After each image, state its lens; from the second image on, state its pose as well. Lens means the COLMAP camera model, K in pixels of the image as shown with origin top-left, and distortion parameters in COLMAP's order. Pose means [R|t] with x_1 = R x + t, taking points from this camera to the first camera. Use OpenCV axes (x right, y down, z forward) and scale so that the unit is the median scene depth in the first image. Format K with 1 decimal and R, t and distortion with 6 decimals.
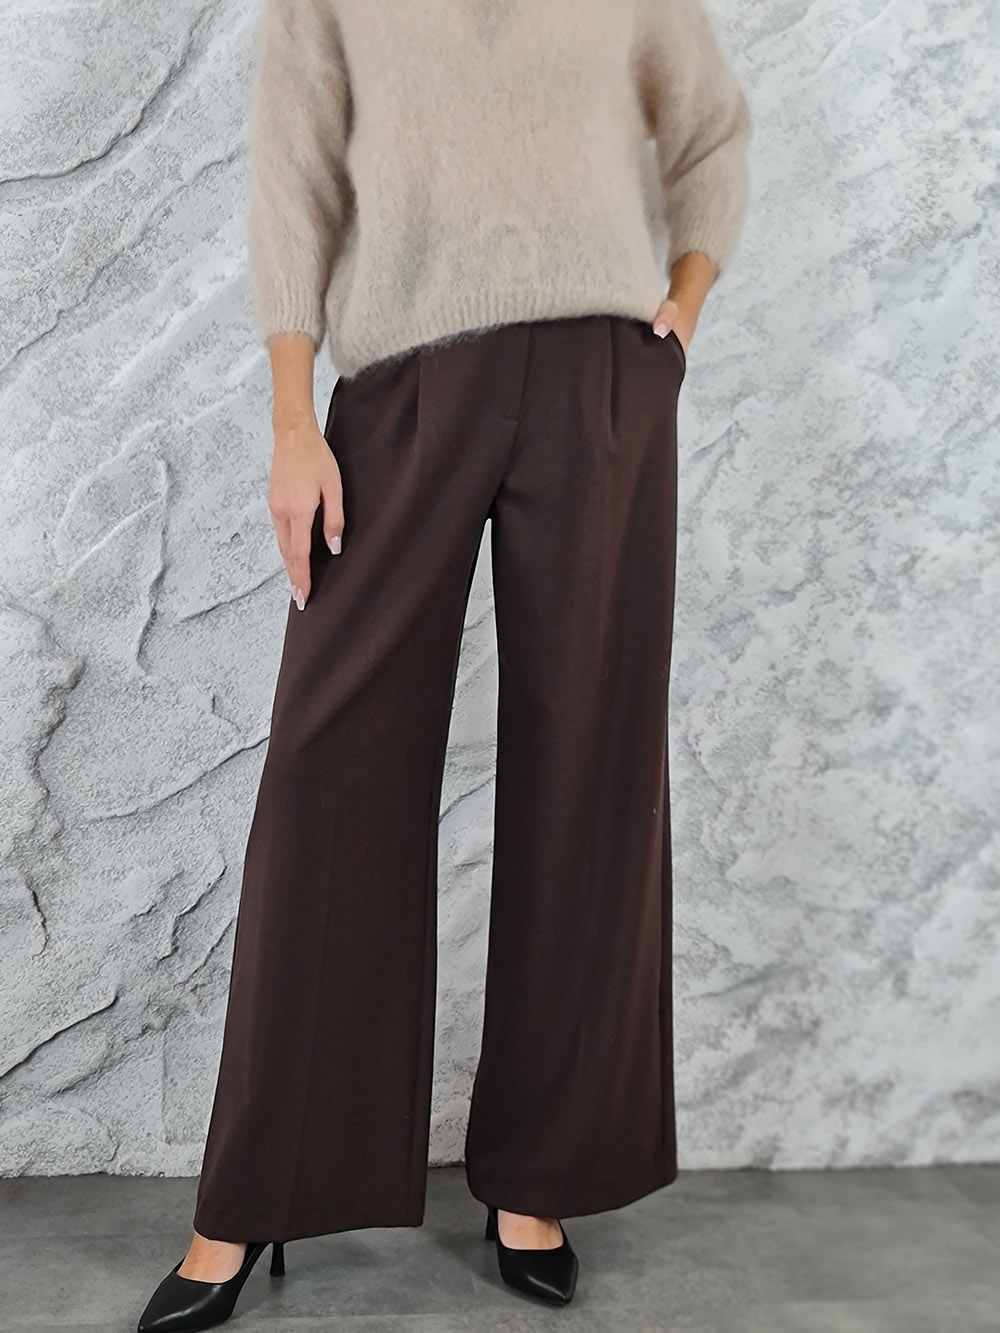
lens RADIAL K [[1781.8, 0, 485.7], [0, 1781.8, 632.0], [0, 0, 1]] dist [0.054100, 0.000000]
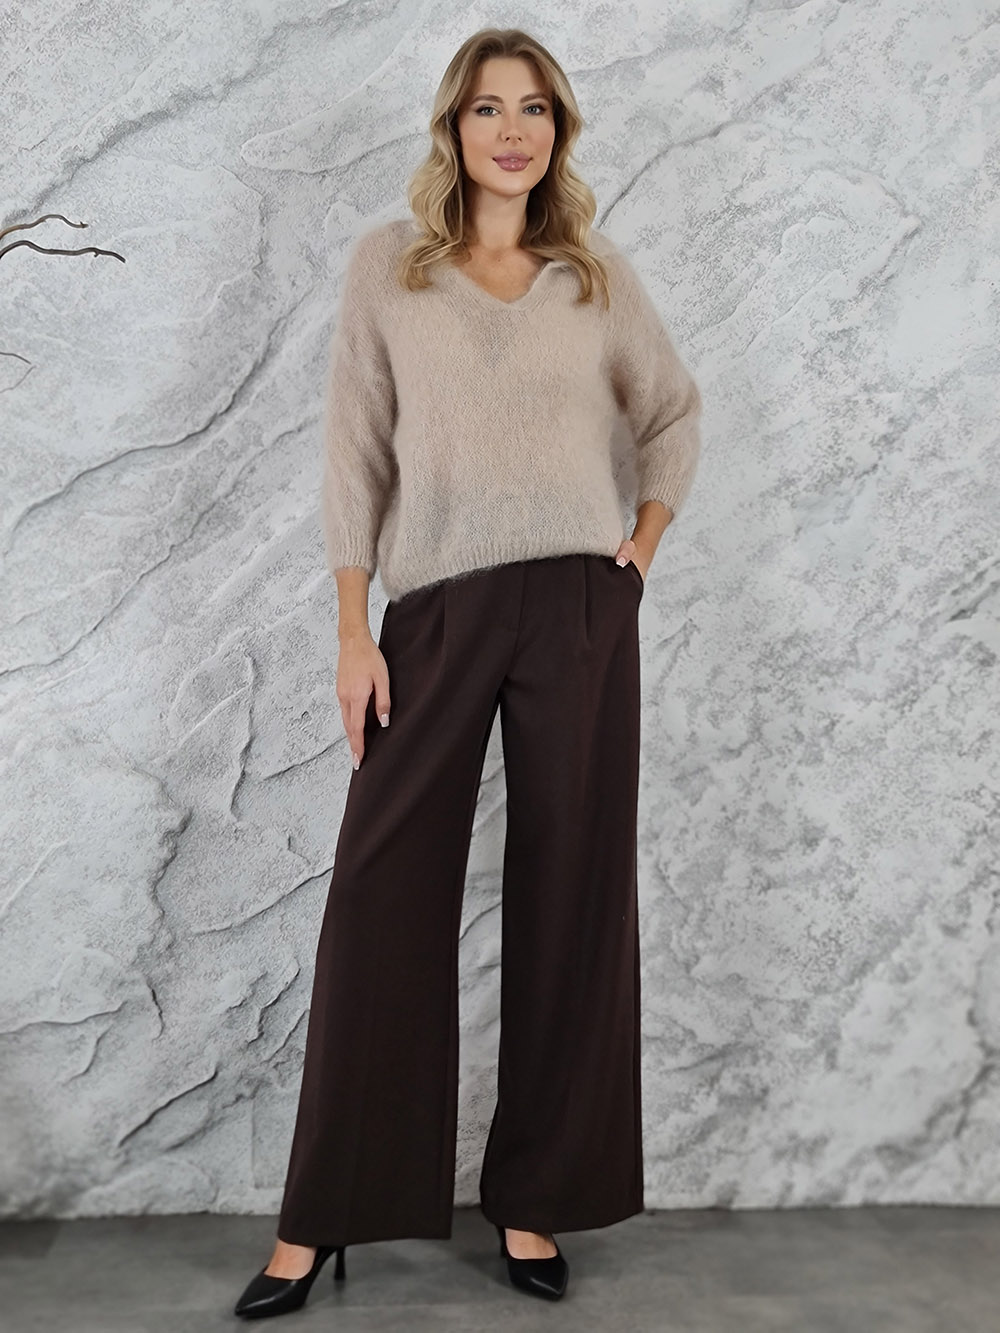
lens RADIAL K [[1781.8, 0, 505.0], [0, 1781.8, 676.5], [0, 0, 1]] dist [0.054100, 0.000000]
pose [[0.999235, -0.014633, -0.036255, 0.052630], [0.012780, 0.998626, -0.050813, -0.012493], [0.036948, 0.050311, 0.998050, -0.292706]]
